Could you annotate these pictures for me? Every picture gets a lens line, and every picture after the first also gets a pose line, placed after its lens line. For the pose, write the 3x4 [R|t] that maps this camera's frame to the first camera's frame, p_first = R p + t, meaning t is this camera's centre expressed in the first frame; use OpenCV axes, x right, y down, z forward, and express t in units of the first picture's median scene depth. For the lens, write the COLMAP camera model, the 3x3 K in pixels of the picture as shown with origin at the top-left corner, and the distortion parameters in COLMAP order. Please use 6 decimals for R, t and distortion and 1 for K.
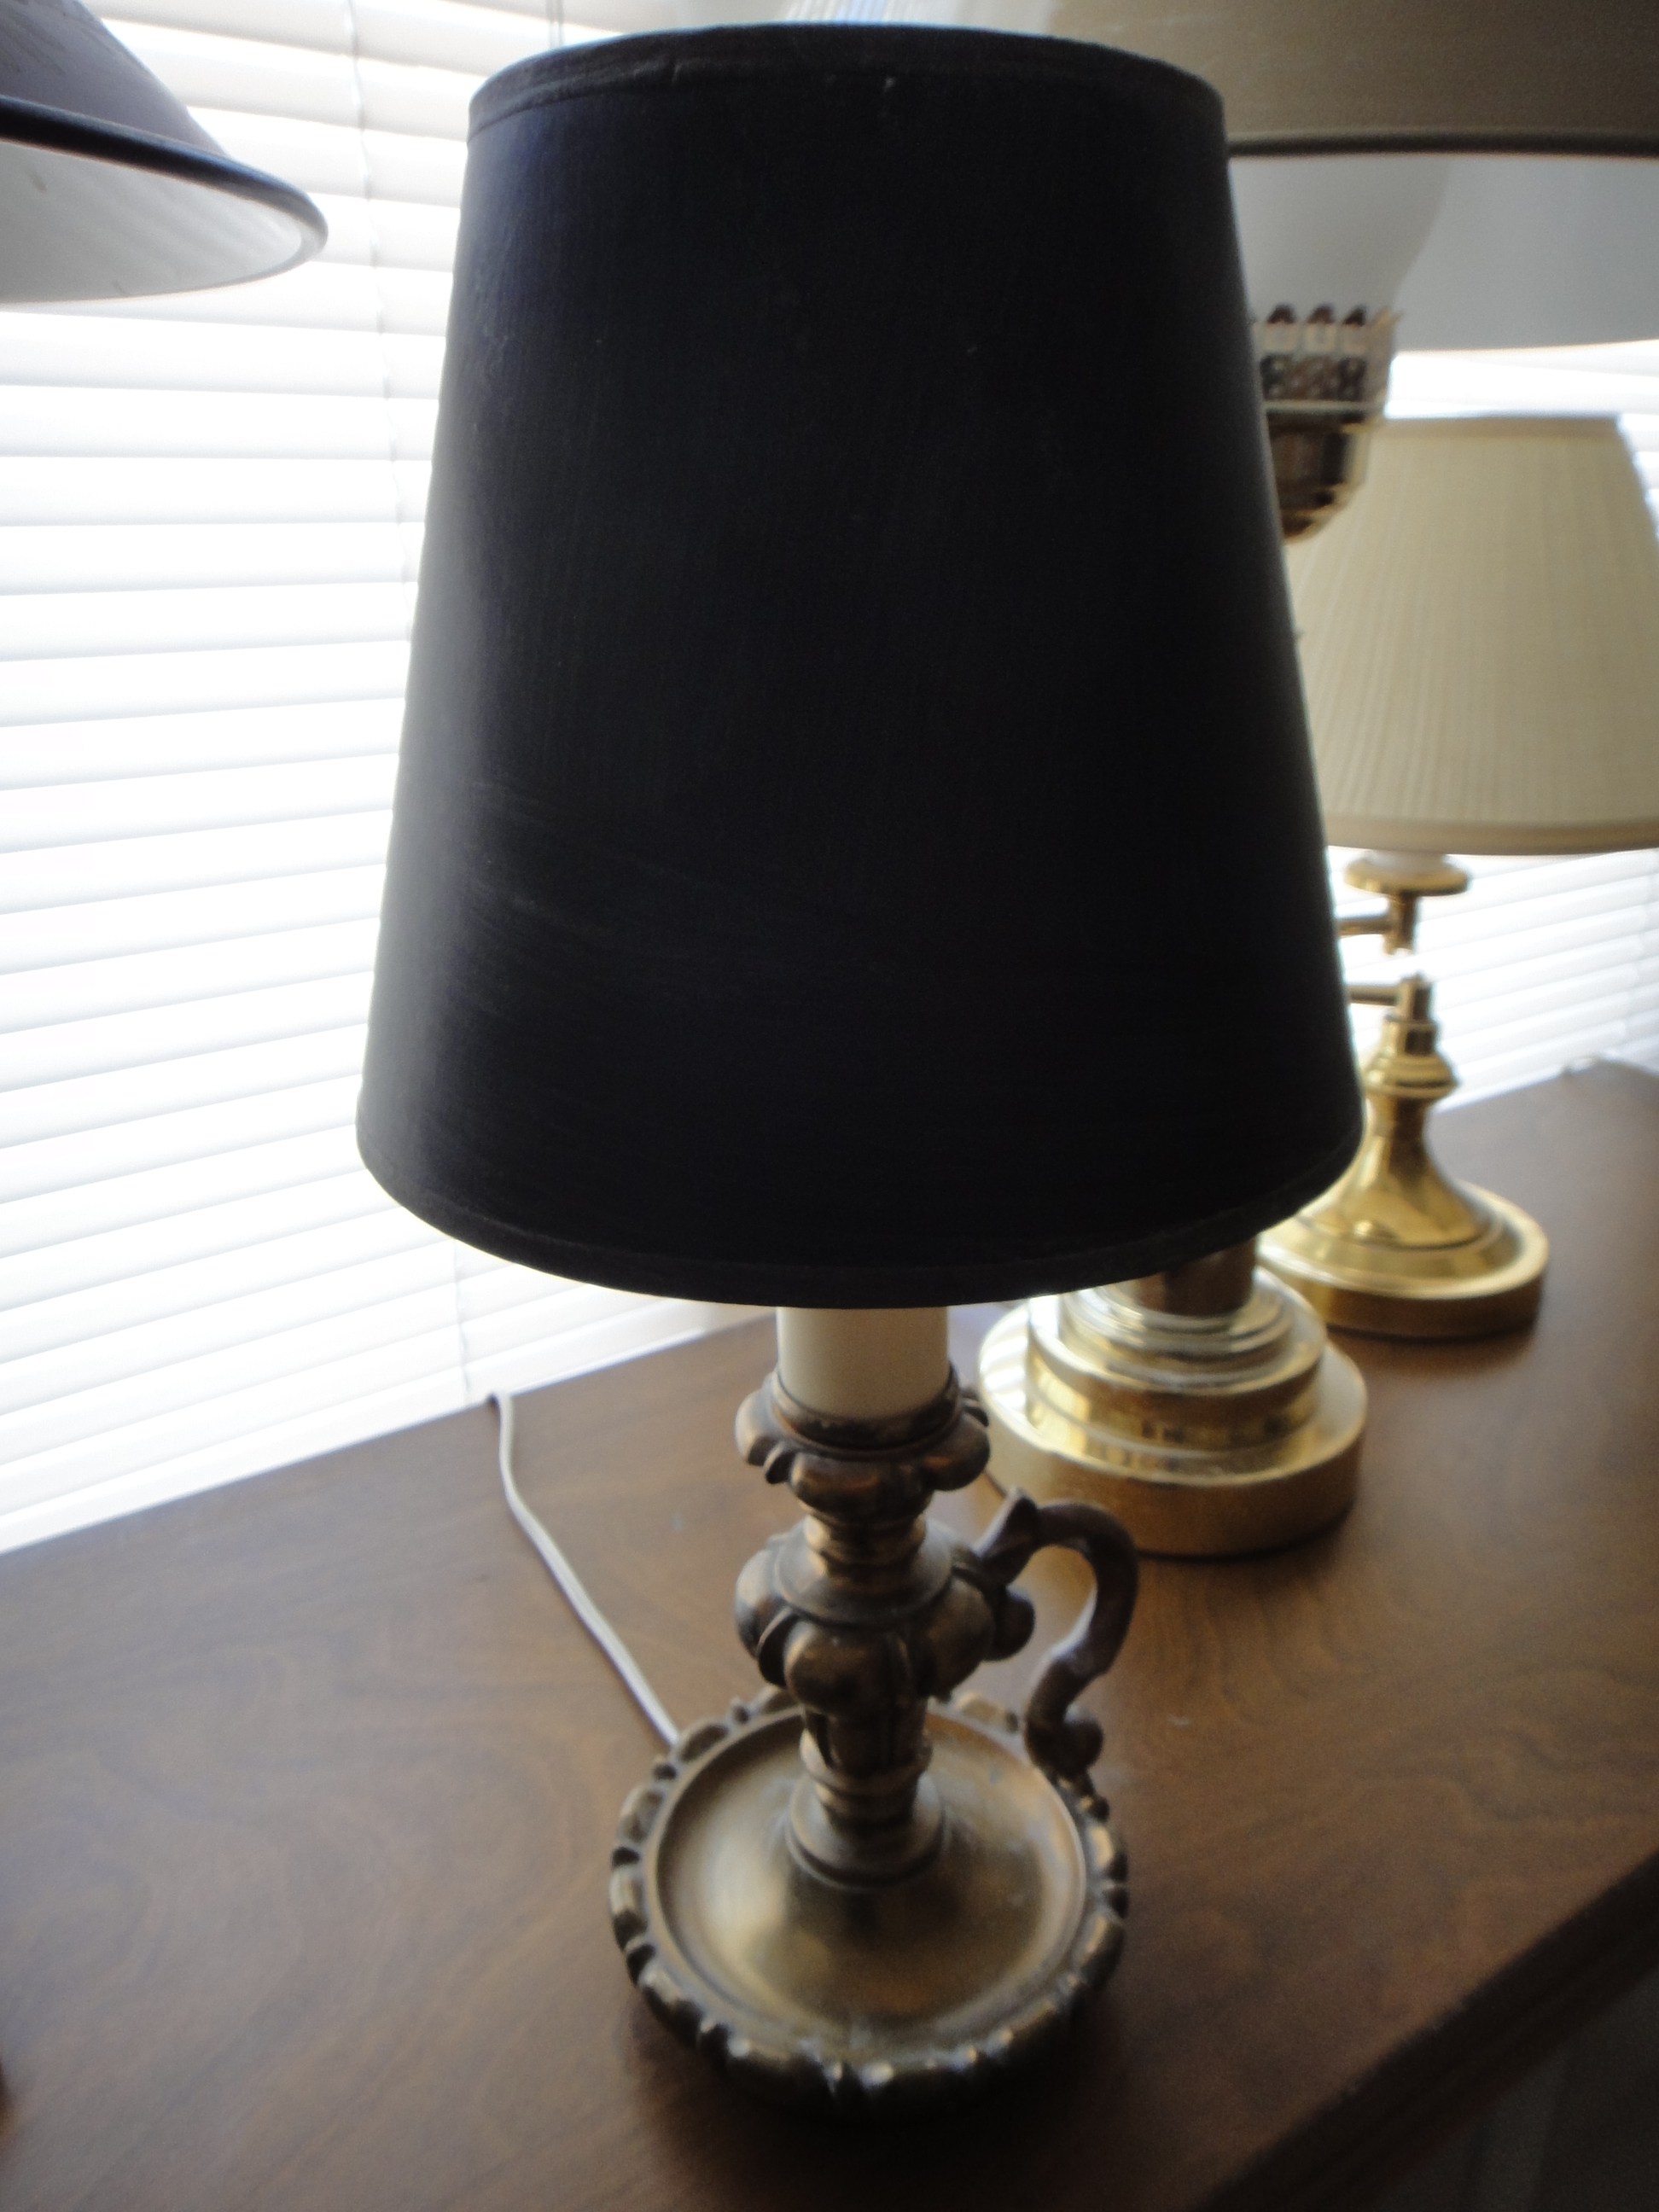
lens RADIAL K [[1654.1, 0, 840.3], [0, 1654.1, 1115.1], [0, 0, 1]] dist [0.021559, 0.022487]
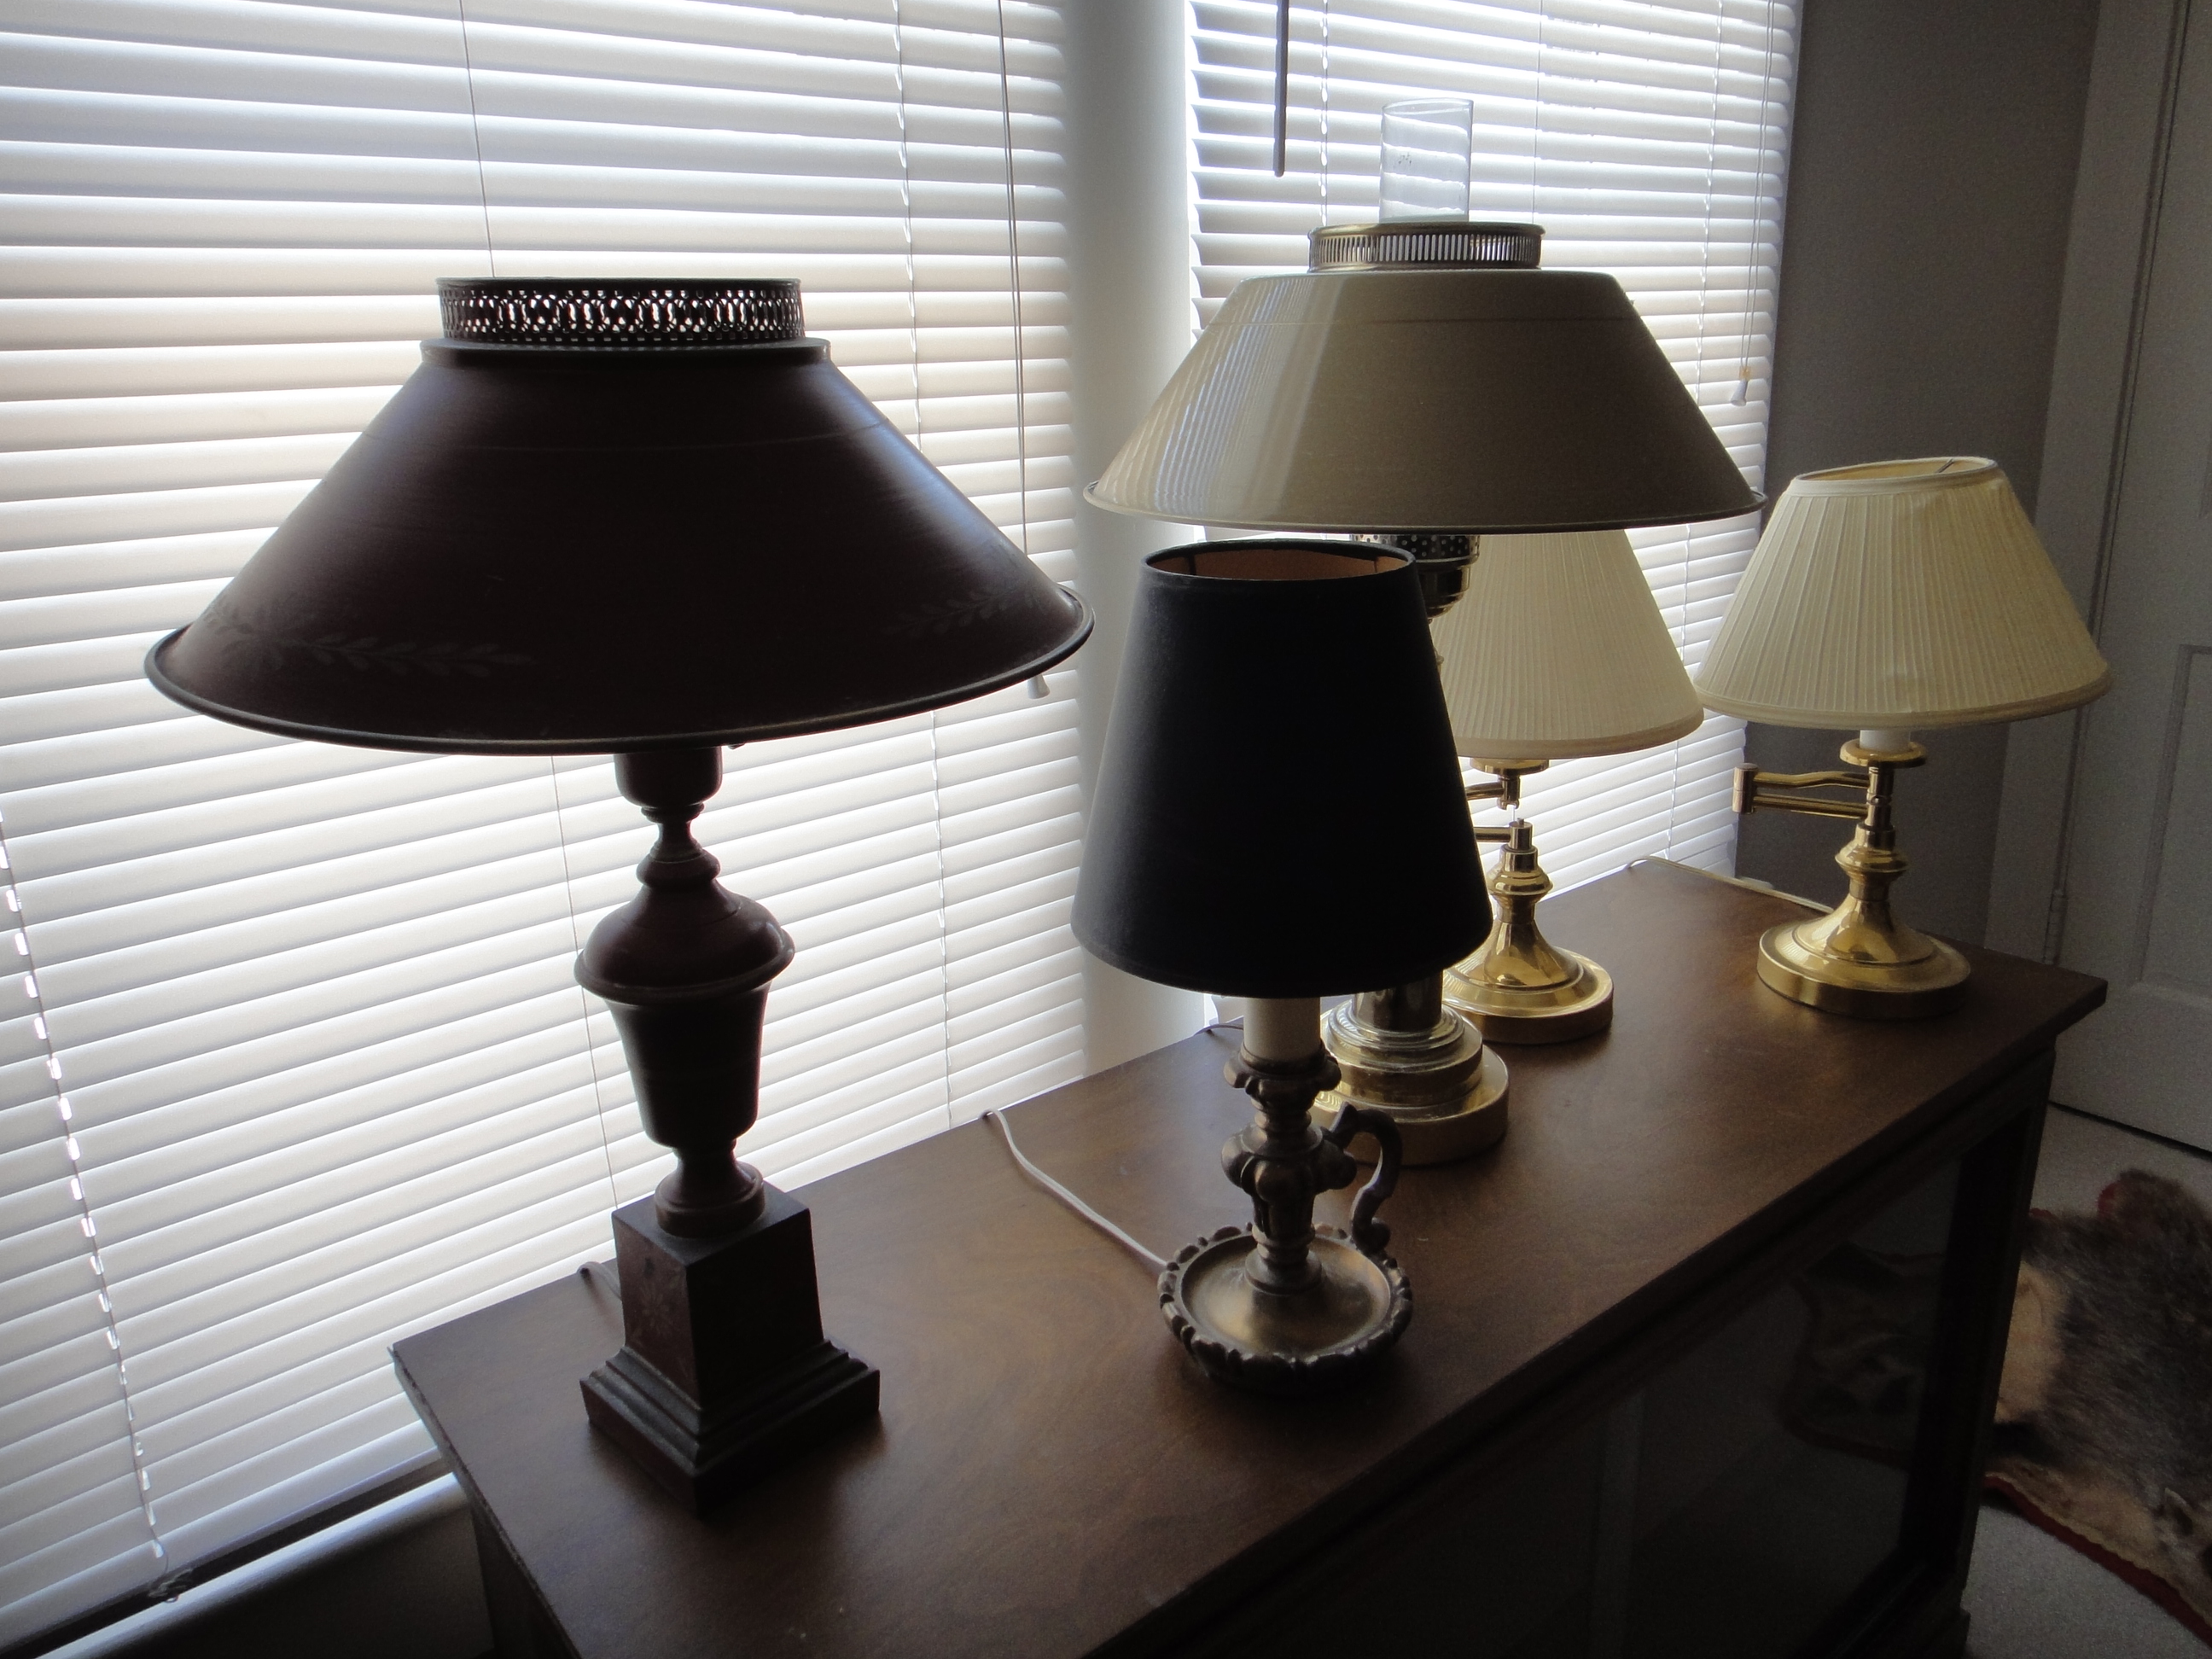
lens RADIAL K [[1654.1, 0, 1088.9], [0, 1654.1, 825.1], [0, 0, 1]] dist [0.021559, 0.022487]
pose [[0.996013, -0.058571, 0.067293, -0.228810], [0.062632, 0.996237, -0.059916, -0.011410], [-0.063530, 0.063892, 0.995933, -0.737200]]
